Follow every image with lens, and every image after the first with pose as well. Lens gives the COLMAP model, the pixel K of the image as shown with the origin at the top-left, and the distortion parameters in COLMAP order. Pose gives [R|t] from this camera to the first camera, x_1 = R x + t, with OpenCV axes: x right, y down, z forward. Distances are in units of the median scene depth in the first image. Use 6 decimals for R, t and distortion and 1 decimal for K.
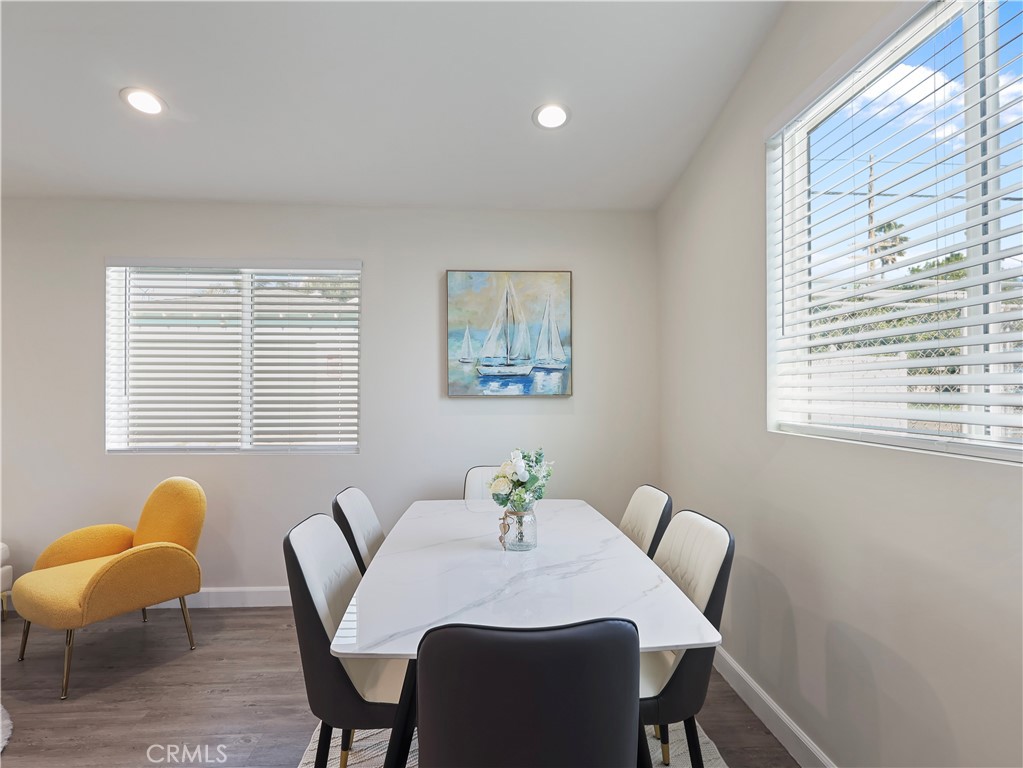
lens RADIAL K [[539.6, 0, 512.2], [0, 539.6, 383.8], [0, 0, 1]] dist [-0.003184, 0.003971]
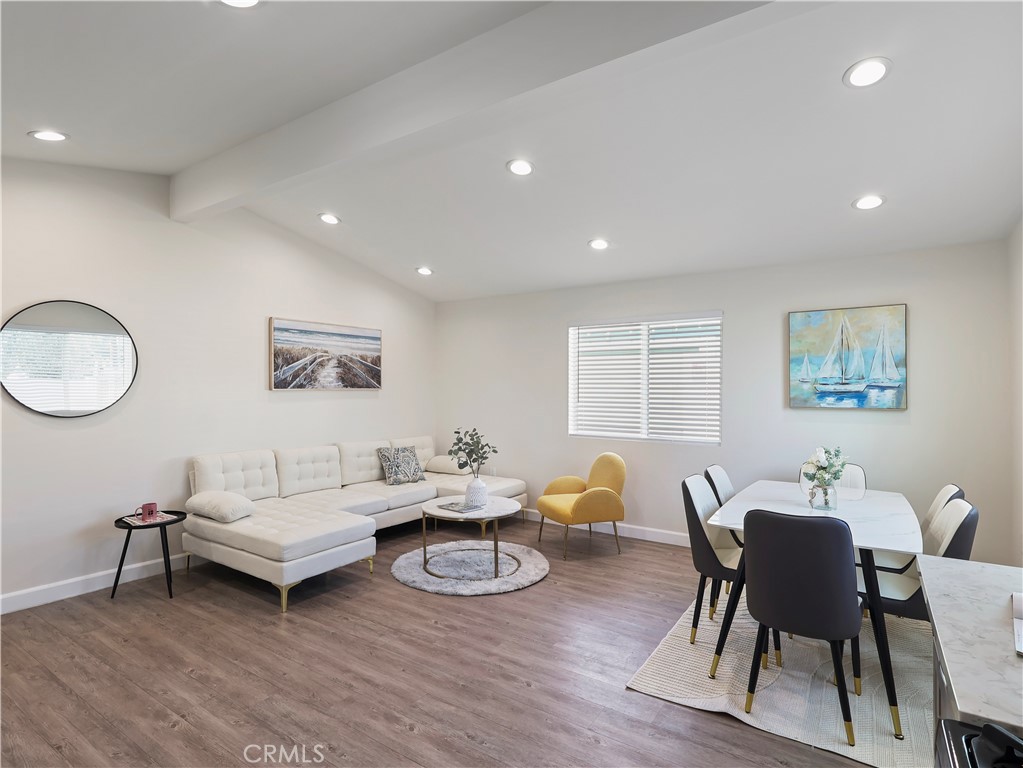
lens RADIAL K [[539.6, 0, 512.7], [0, 539.6, 387.9], [0, 0, 1]] dist [-0.003184, 0.003971]
pose [[0.797710, 0.002479, -0.603036, 0.137068], [0.004246, 0.999944, 0.009727, -0.041074], [0.603026, -0.010320, 0.797655, -0.467095]]
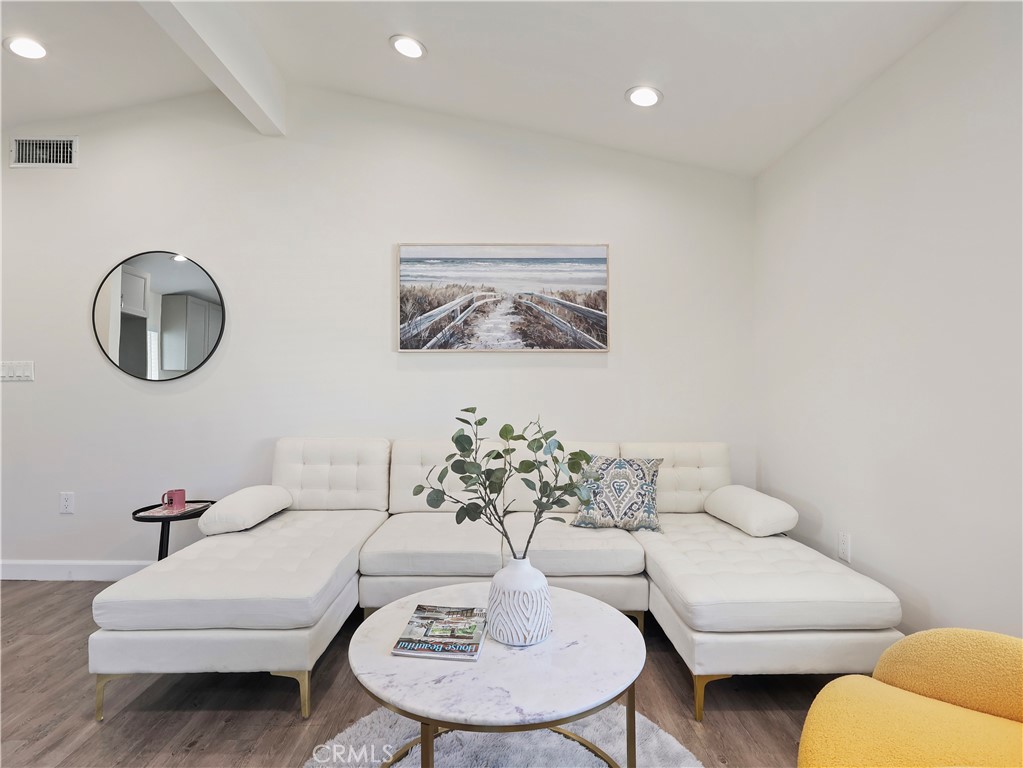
lens RADIAL K [[539.6, 0, 508.2], [0, 539.6, 392.2], [0, 0, 1]] dist [-0.003184, 0.003971]
pose [[-0.043933, -0.001096, -0.999034, -0.208773], [0.010333, 0.999945, -0.001551, 0.037789], [0.998981, -0.010391, -0.043919, 0.369290]]
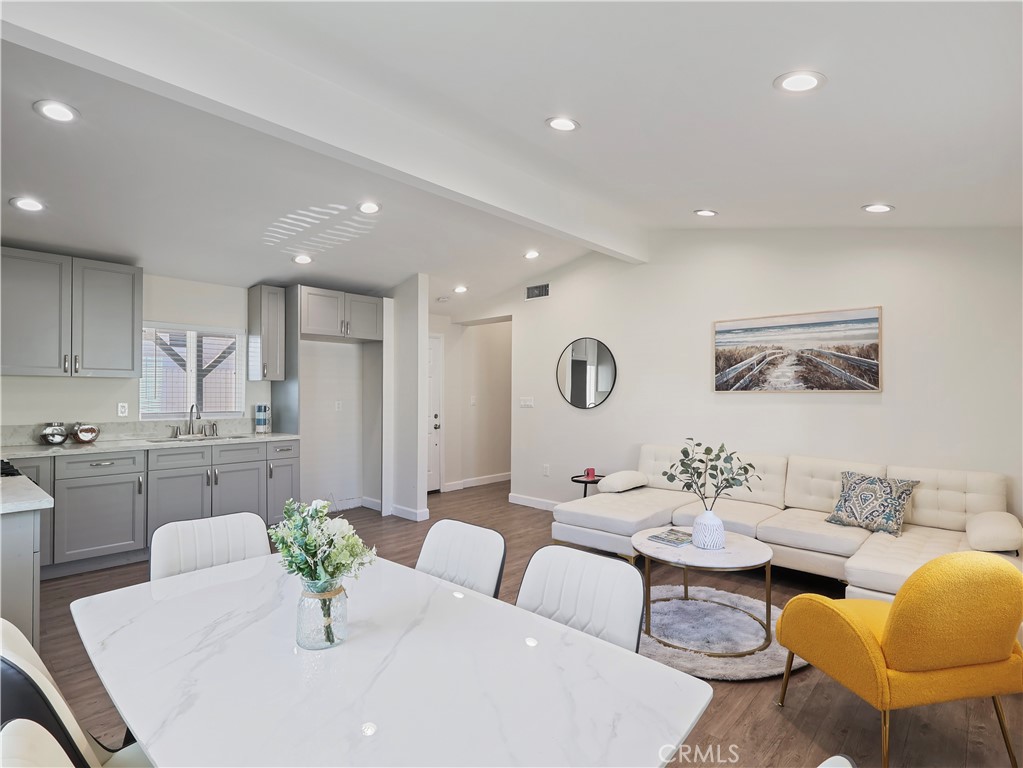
lens RADIAL K [[539.6, 0, 509.3], [0, 539.6, 391.9], [0, 0, 1]] dist [-0.003184, 0.003971]
pose [[-0.719278, -0.005219, -0.694703, 0.184246], [0.005221, 0.999903, -0.012918, -0.013969], [0.694703, -0.012919, -0.719181, 0.731979]]
